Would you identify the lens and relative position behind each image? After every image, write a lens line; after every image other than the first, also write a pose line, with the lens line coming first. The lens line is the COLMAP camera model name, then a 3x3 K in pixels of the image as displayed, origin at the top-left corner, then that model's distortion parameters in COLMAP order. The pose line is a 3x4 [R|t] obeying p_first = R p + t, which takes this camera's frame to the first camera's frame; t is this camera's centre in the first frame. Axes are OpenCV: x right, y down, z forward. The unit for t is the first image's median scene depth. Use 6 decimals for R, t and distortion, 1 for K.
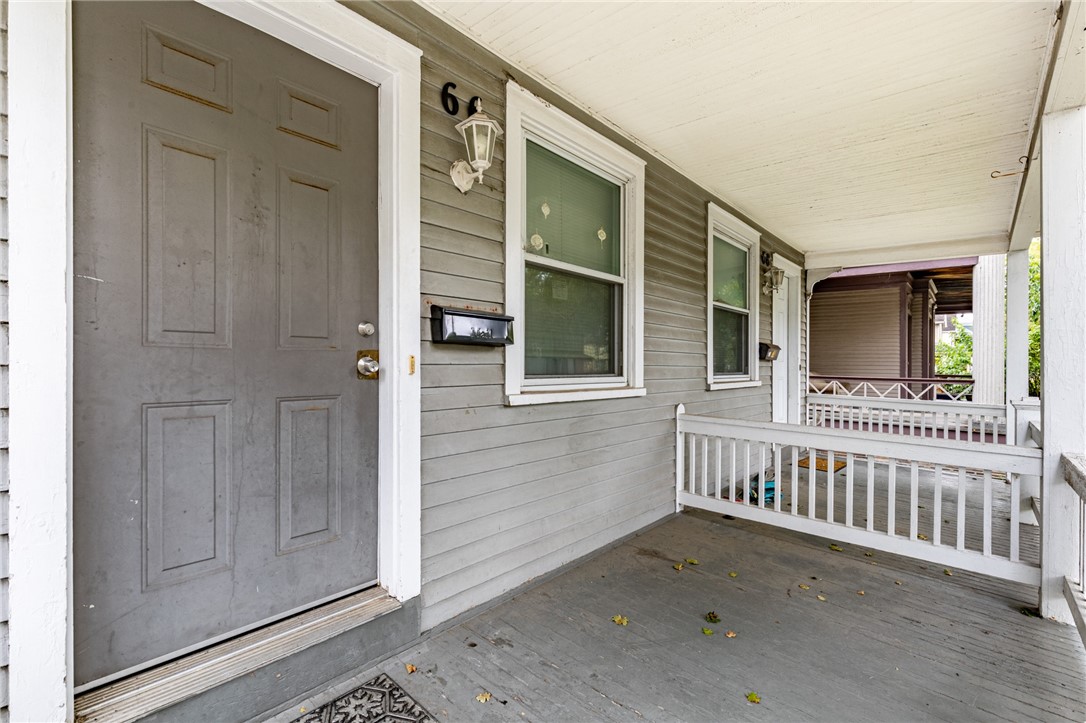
lens RADIAL K [[493.7, 0, 546.2], [0, 493.7, 364.3], [0, 0, 1]] dist [0.013739, -0.000451]
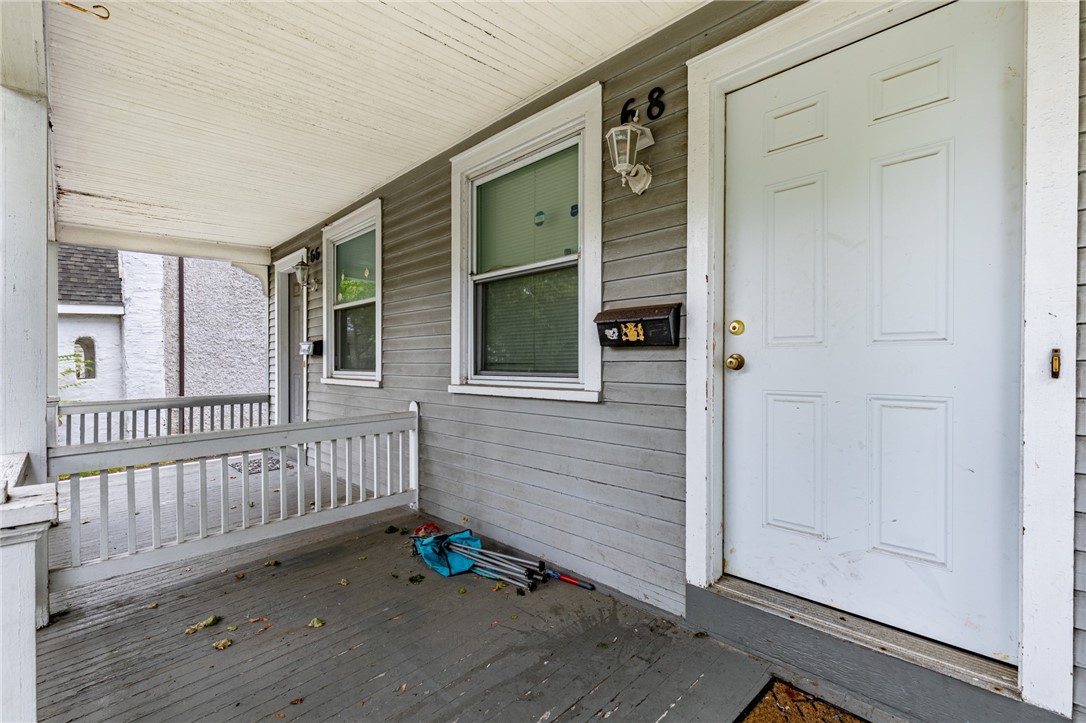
lens RADIAL K [[493.7, 0, 548.5], [0, 493.7, 363.4], [0, 0, 1]] dist [0.013739, -0.000451]
pose [[-0.083783, -0.004607, -0.996473, 1.387941], [0.004778, 0.999976, -0.005025, 0.011434], [0.996473, -0.005182, -0.083759, 1.518199]]
